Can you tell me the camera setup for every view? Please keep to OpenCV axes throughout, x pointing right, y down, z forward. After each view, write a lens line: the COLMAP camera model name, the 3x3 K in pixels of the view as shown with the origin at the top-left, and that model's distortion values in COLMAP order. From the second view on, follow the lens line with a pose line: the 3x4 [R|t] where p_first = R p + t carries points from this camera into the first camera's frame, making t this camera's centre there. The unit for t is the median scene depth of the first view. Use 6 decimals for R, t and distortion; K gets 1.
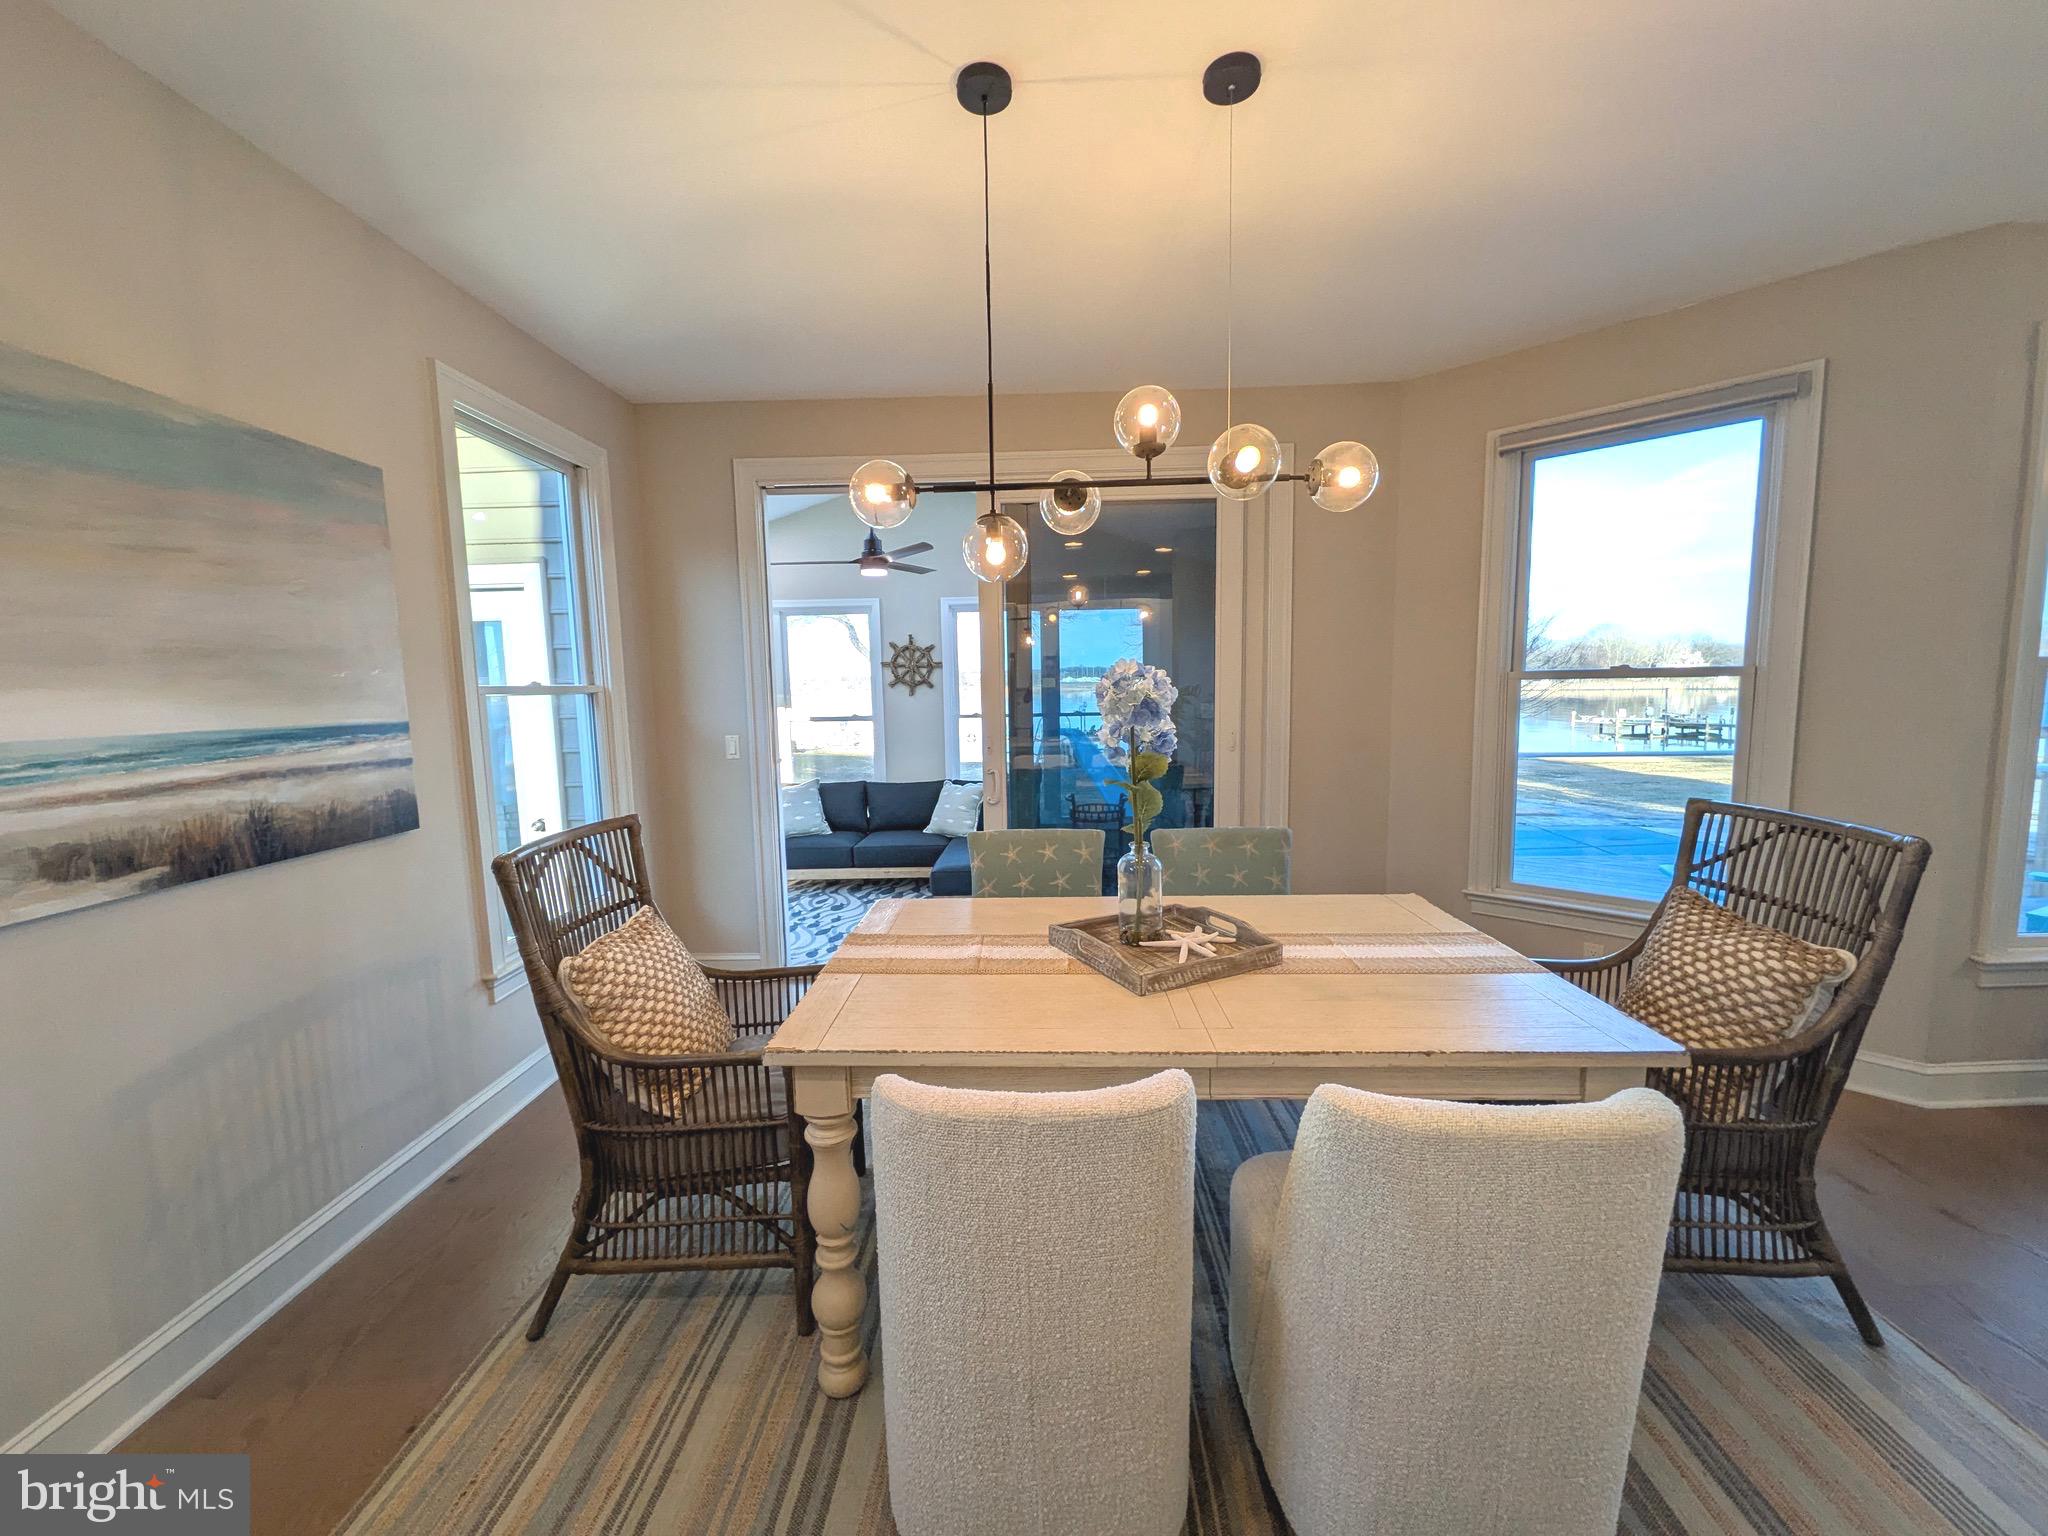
lens RADIAL K [[805.9, 0, 1019.0], [0, 805.9, 773.8], [0, 0, 1]] dist [0.009514, -0.002420]
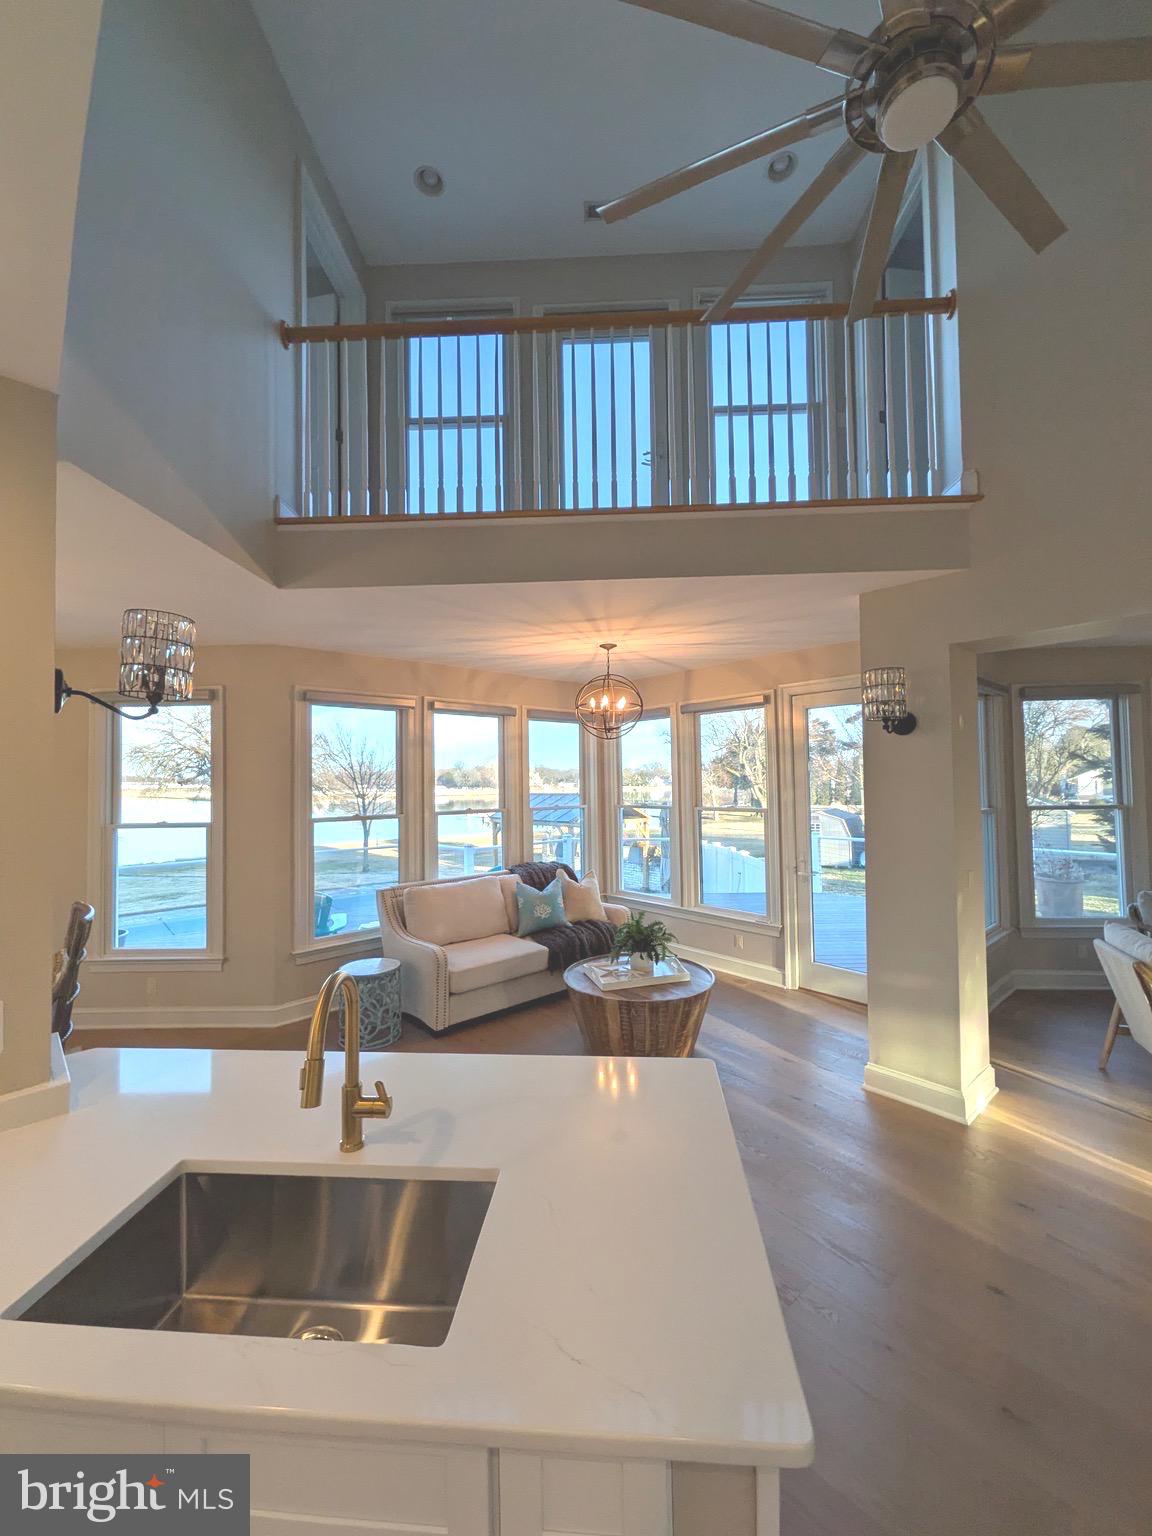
lens RADIAL K [[604.4, 0, 573.7], [0, 604.4, 764.5], [0, 0, 1]] dist [0.009514, -0.002420]
pose [[0.734331, 0.029267, 0.678160, 0.583587], [0.075269, 0.989398, -0.124202, -0.021422], [-0.674606, 0.142249, 0.724343, -0.803465]]
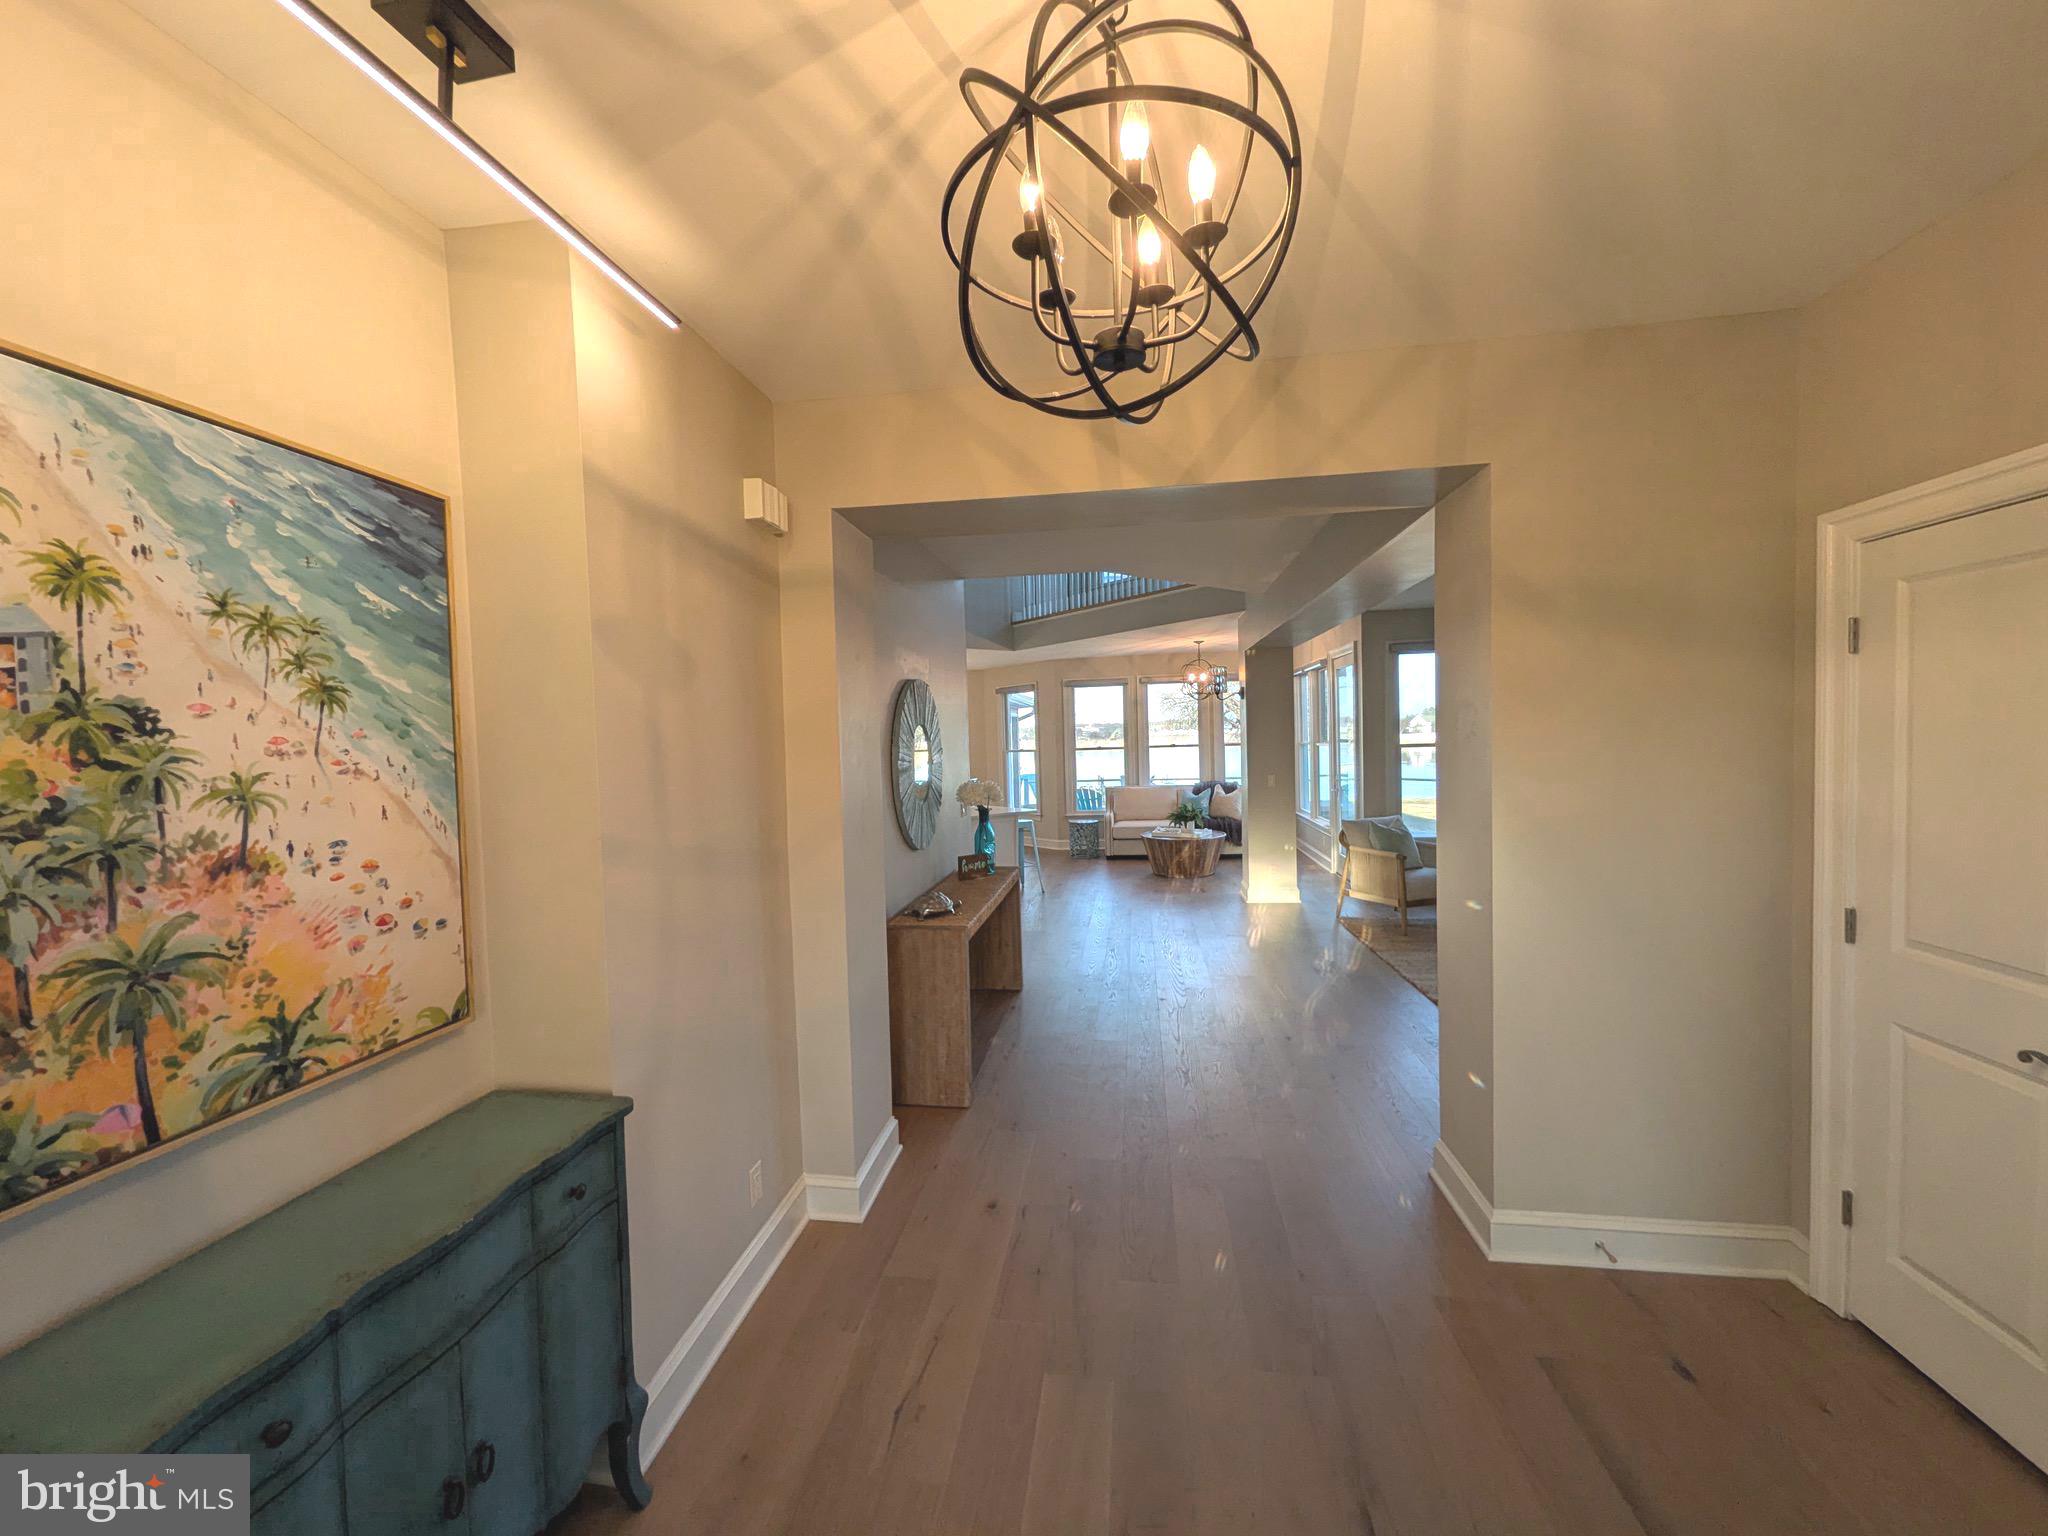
lens RADIAL K [[805.9, 0, 1025.6], [0, 805.9, 773.6], [0, 0, 1]] dist [0.009514, -0.002420]
pose [[0.993802, -0.001901, -0.111144, 1.430631], [-0.005386, 0.997856, -0.065226, 0.281966], [0.111030, 0.065421, 0.991661, -3.368391]]
